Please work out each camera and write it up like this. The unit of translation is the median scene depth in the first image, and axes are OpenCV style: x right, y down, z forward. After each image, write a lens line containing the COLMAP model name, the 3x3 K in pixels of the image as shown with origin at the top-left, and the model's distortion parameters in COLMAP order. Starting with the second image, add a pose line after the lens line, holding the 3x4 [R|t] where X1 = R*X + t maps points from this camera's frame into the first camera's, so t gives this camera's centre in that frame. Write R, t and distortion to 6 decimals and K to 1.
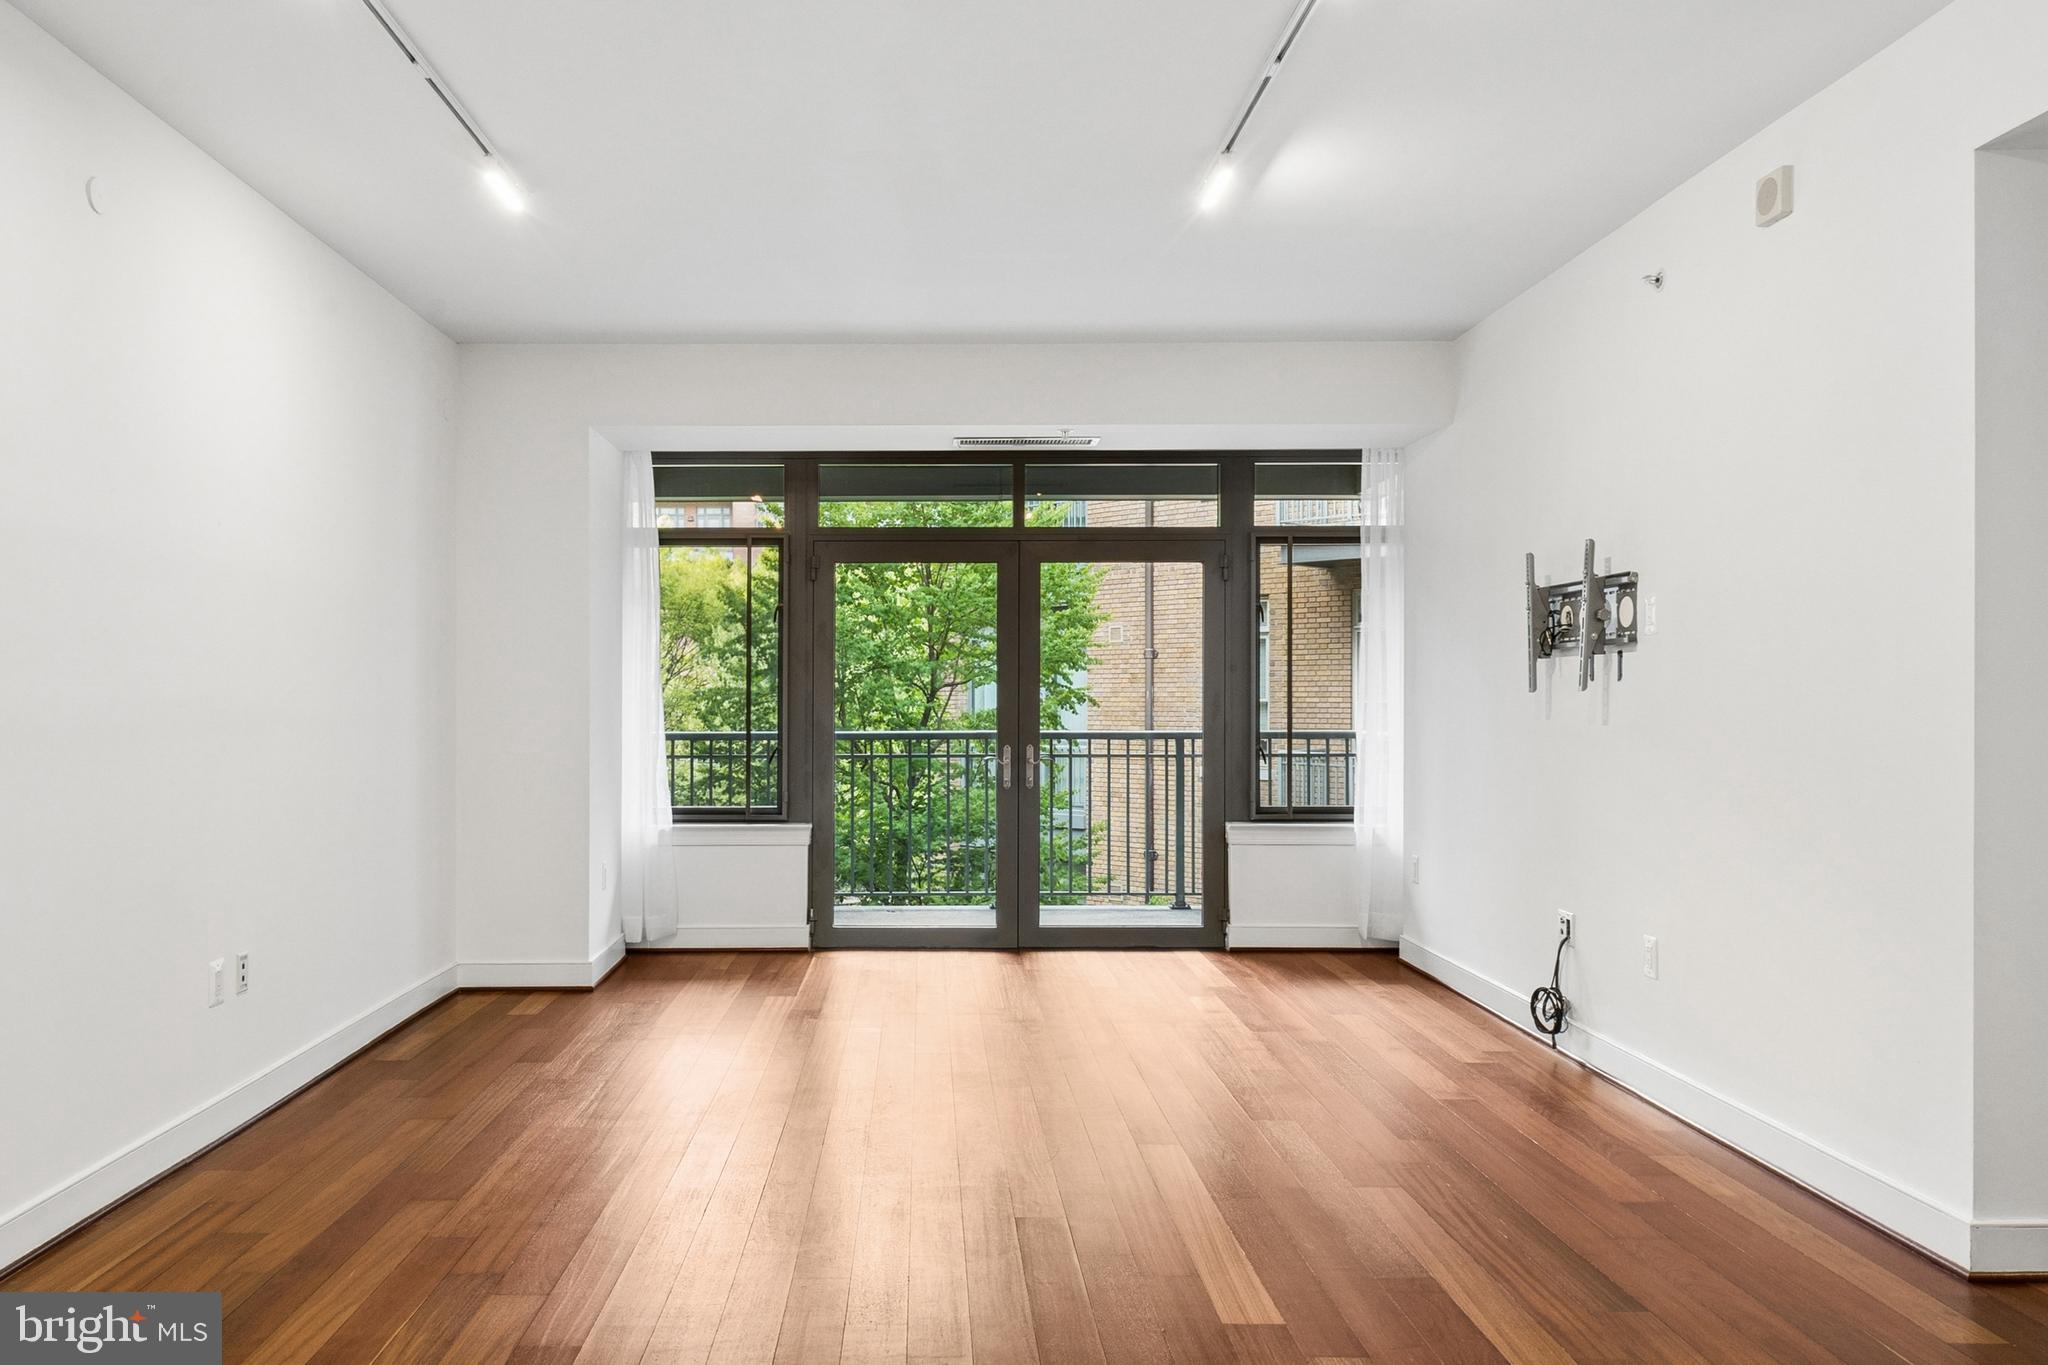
lens RADIAL K [[1163.1, 0, 1024.0], [0, 1163.1, 682.5], [0, 0, 1]] dist [0.017068, 0.001063]
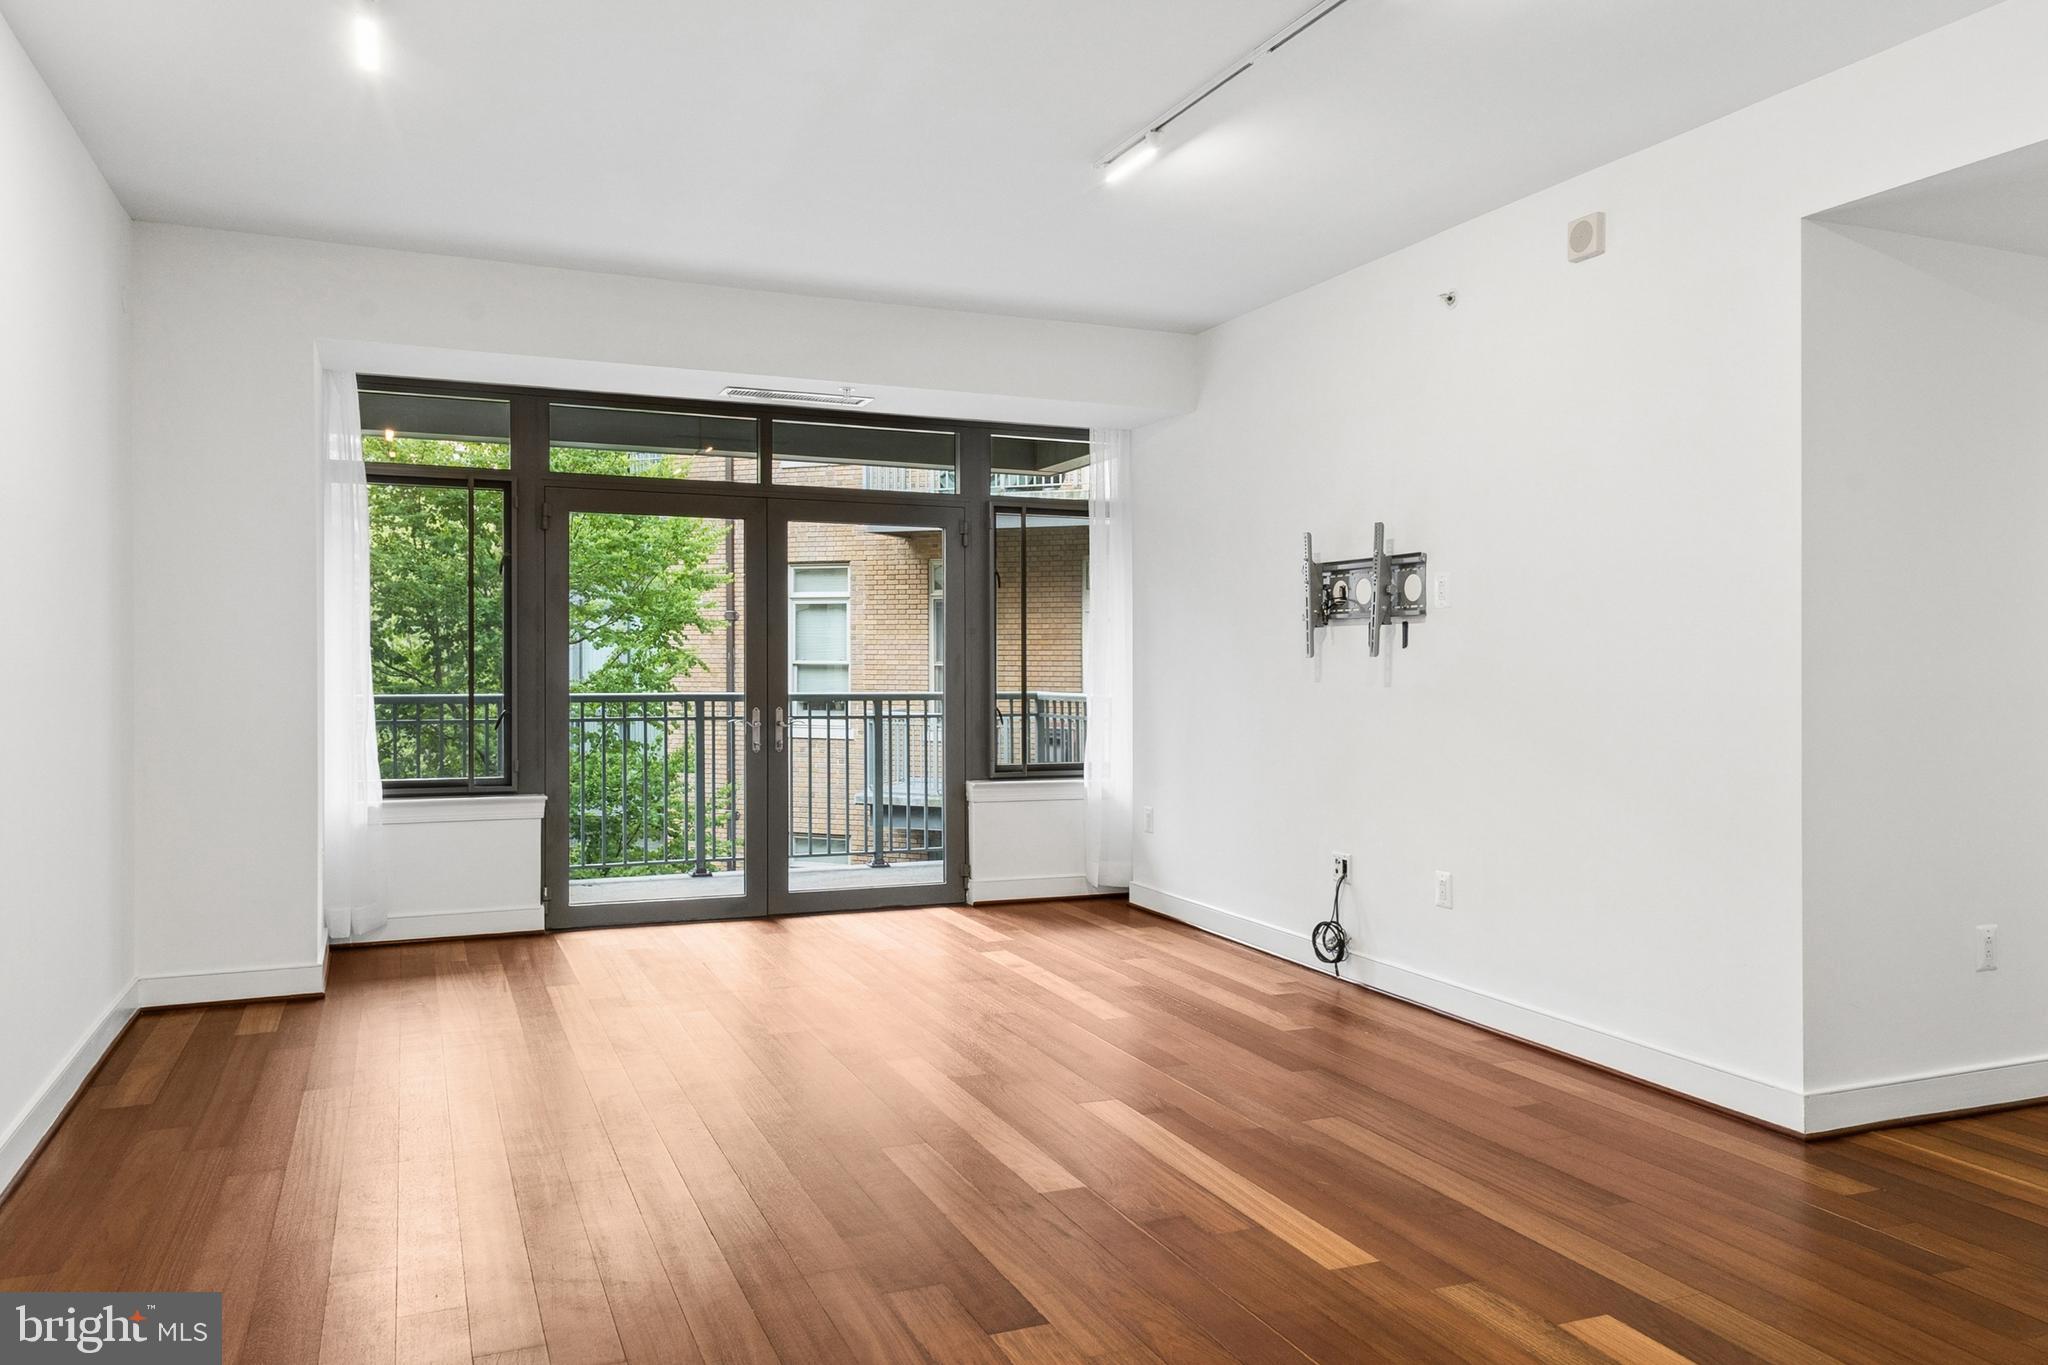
lens RADIAL K [[1133.5, 0, 1030.2], [0, 1133.5, 651.0], [0, 0, 1]] dist [0.025637, 0.000174]
pose [[0.953337, 0.009261, 0.301767, -0.095541], [-0.010864, 0.999934, 0.003637, 0.000668], [-0.301714, -0.006745, 0.953375, 0.030685]]
